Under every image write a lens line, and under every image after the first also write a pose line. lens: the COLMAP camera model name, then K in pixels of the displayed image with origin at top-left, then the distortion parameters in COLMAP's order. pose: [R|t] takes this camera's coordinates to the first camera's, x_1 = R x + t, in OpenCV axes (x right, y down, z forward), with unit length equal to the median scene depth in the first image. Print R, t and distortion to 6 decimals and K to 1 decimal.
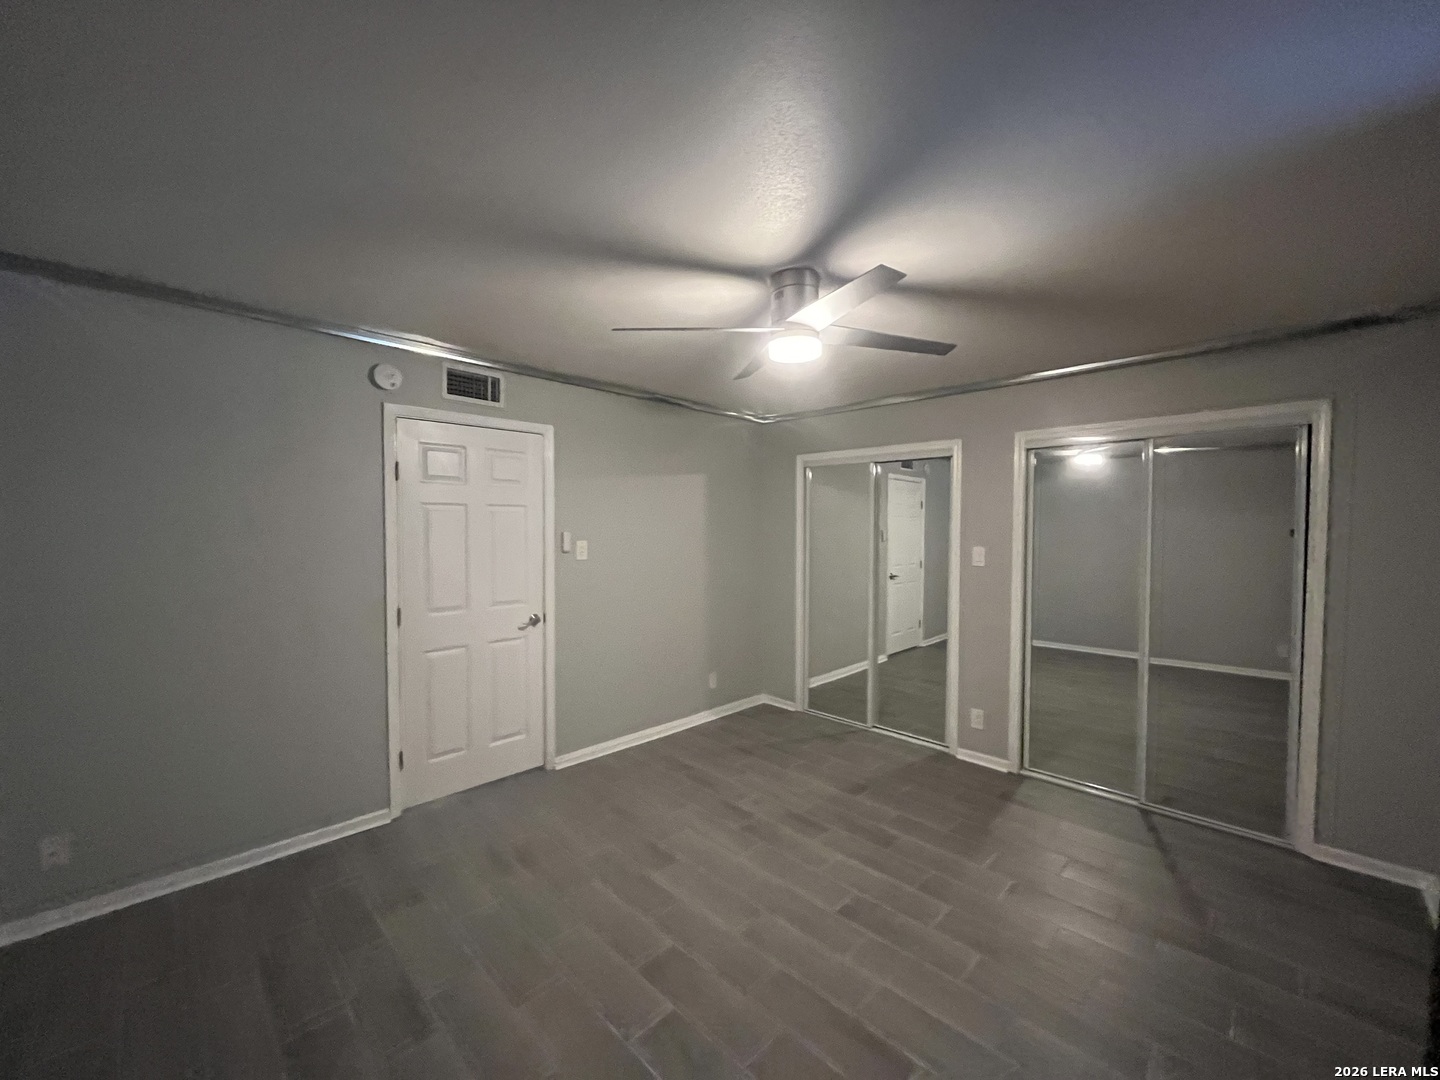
lens RADIAL K [[577.7, 0, 717.1], [0, 577.7, 544.3], [0, 0, 1]] dist [-0.001280, -0.000057]
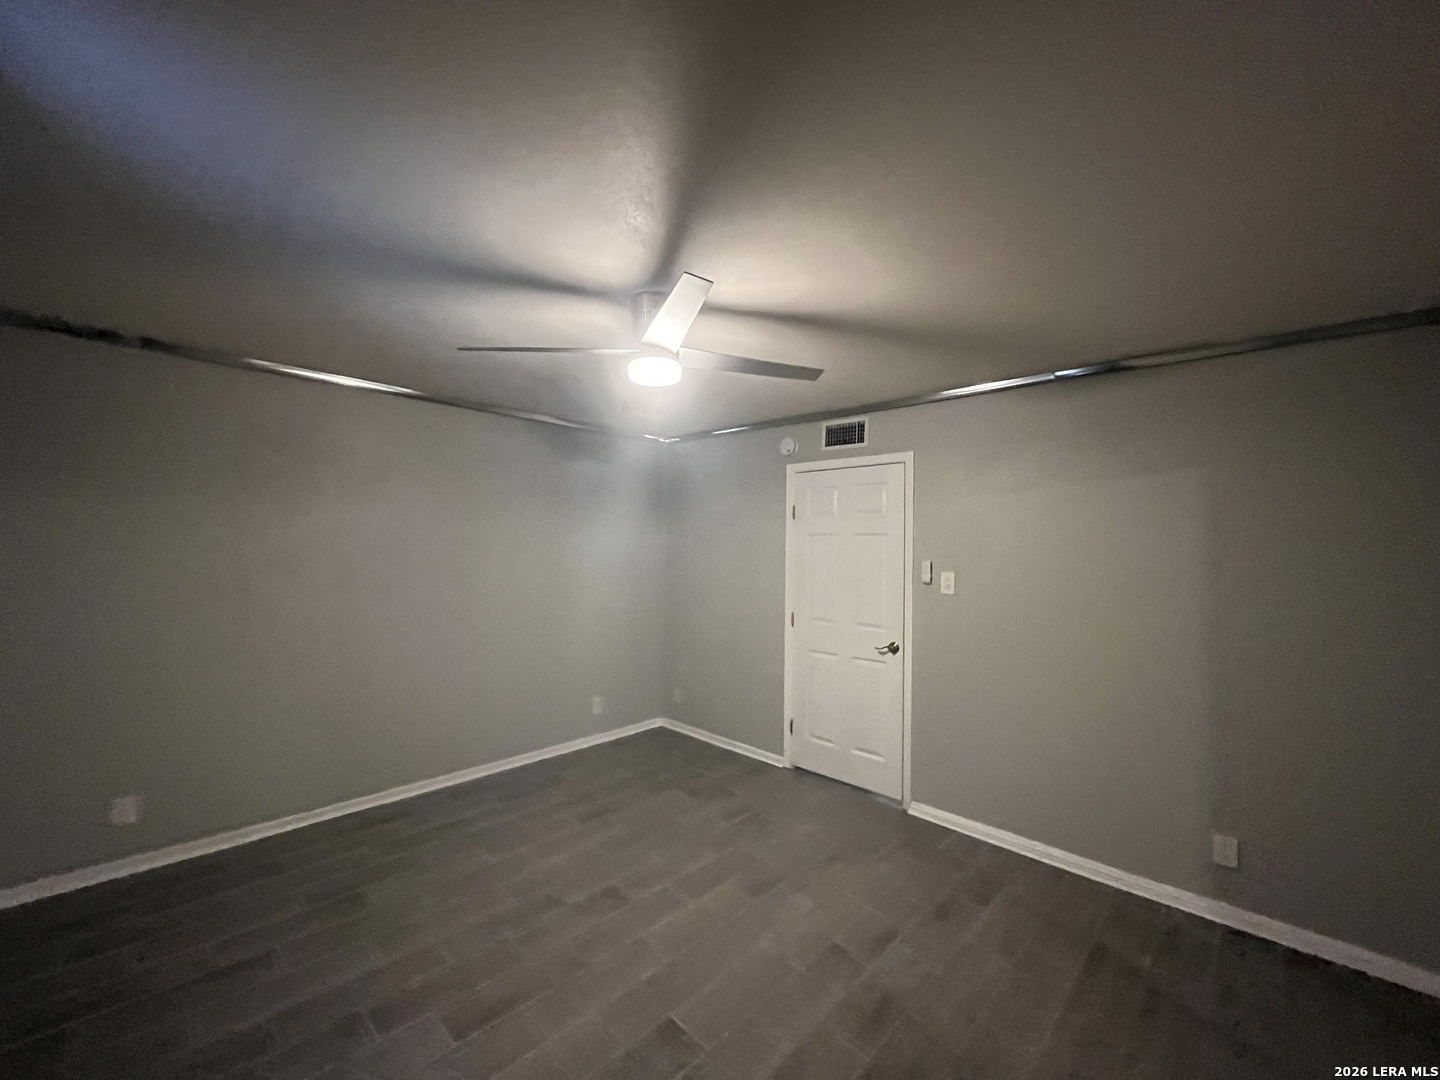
lens RADIAL K [[580.8, 0, 720.0], [0, 580.8, 540.0], [0, 0, 1]] dist [0.011451, -0.000167]
pose [[0.026780, -0.014923, -0.999530, 0.688275], [-0.050990, 0.998567, -0.016274, -0.024716], [0.998340, 0.051401, 0.025980, 0.660515]]
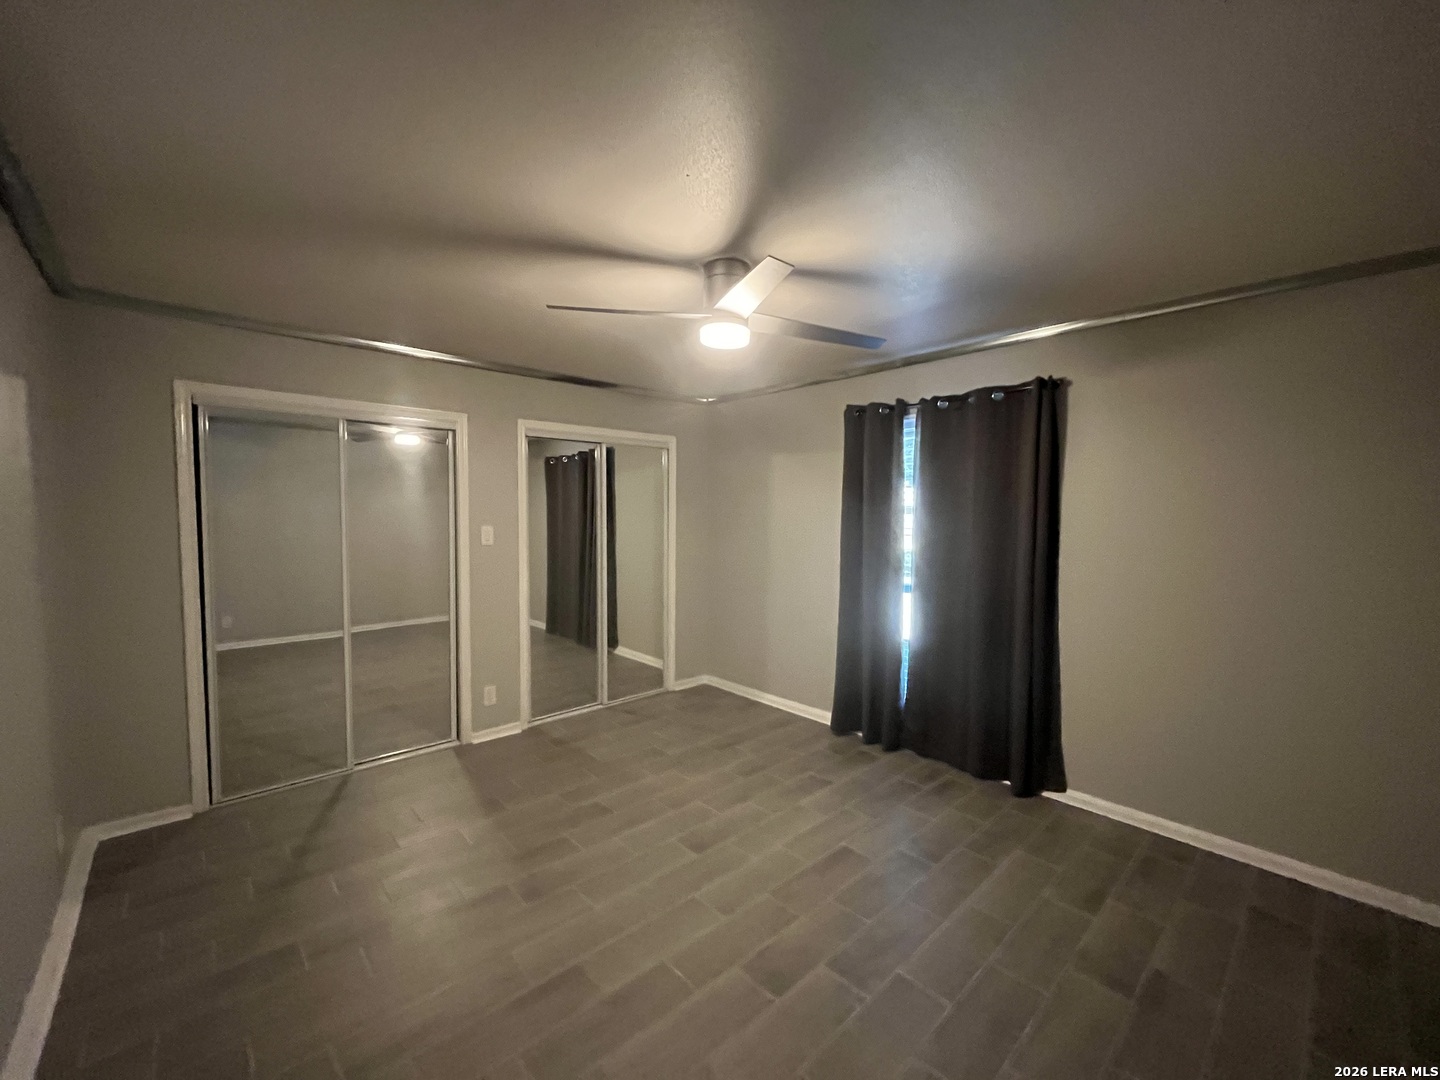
lens RADIAL K [[580.8, 0, 720.0], [0, 580.8, 540.0], [0, 0, 1]] dist [0.011451, -0.000167]
pose [[0.048240, -0.056232, 0.997252, -0.570966], [0.025441, 0.998159, 0.055053, -0.017137], [-0.998512, 0.022716, 0.049582, 0.578464]]
